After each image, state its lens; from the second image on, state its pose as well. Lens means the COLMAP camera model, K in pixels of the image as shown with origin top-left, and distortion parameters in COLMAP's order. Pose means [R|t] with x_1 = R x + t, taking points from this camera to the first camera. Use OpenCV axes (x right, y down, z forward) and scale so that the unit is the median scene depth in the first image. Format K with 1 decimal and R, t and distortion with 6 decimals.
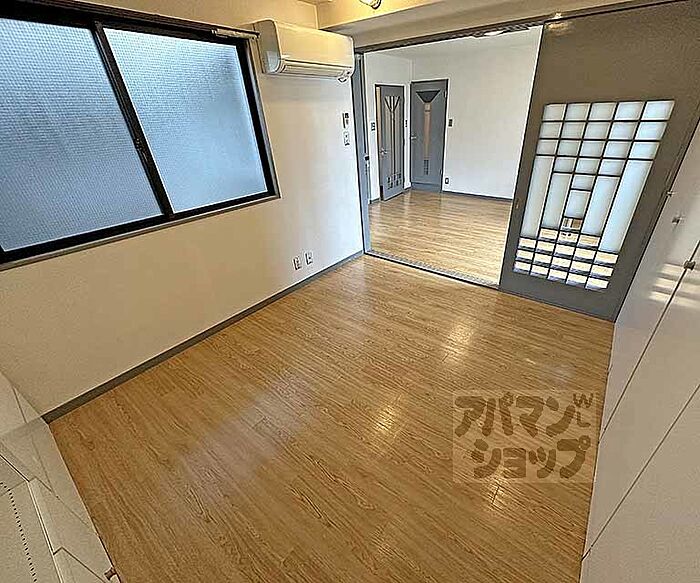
lens RADIAL K [[313.1, 0, 382.1], [0, 313.1, 286.7], [0, 0, 1]] dist [0.001569, -0.000154]
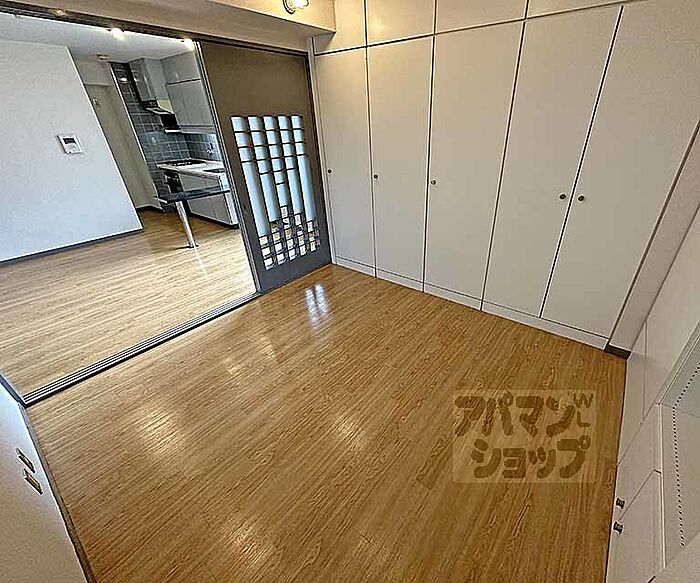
lens RADIAL K [[313.1, 0, 391.3], [0, 313.1, 288.2], [0, 0, 1]] dist [0.001569, -0.000154]
pose [[-0.004857, -0.456876, 0.889517, -0.563118], [0.507555, 0.765305, 0.395850, -0.207949], [-0.861606, 0.453401, 0.228173, 0.412091]]
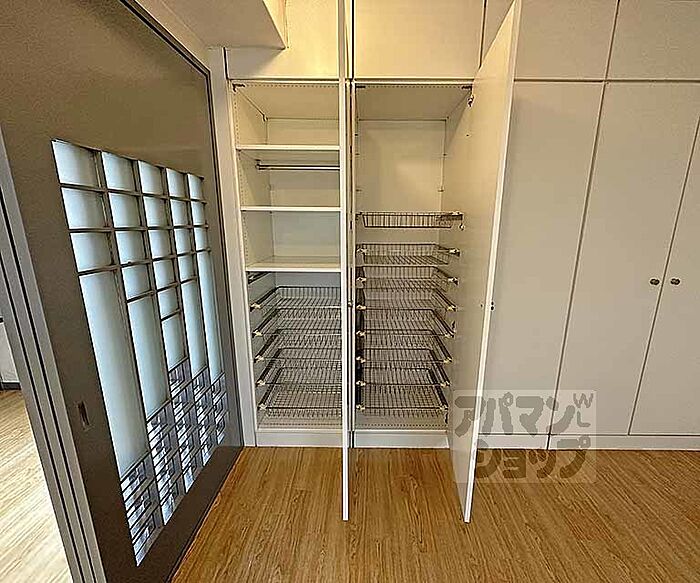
lens RADIAL K [[313.1, 0, 364.8], [0, 313.1, 291.7], [0, 0, 1]] dist [0.001569, -0.000154]
pose [[-0.590685, -0.155816, 0.791715, 0.025714], [0.406566, 0.790056, 0.458821, -0.360668], [-0.696990, 0.592903, -0.403325, 0.769162]]
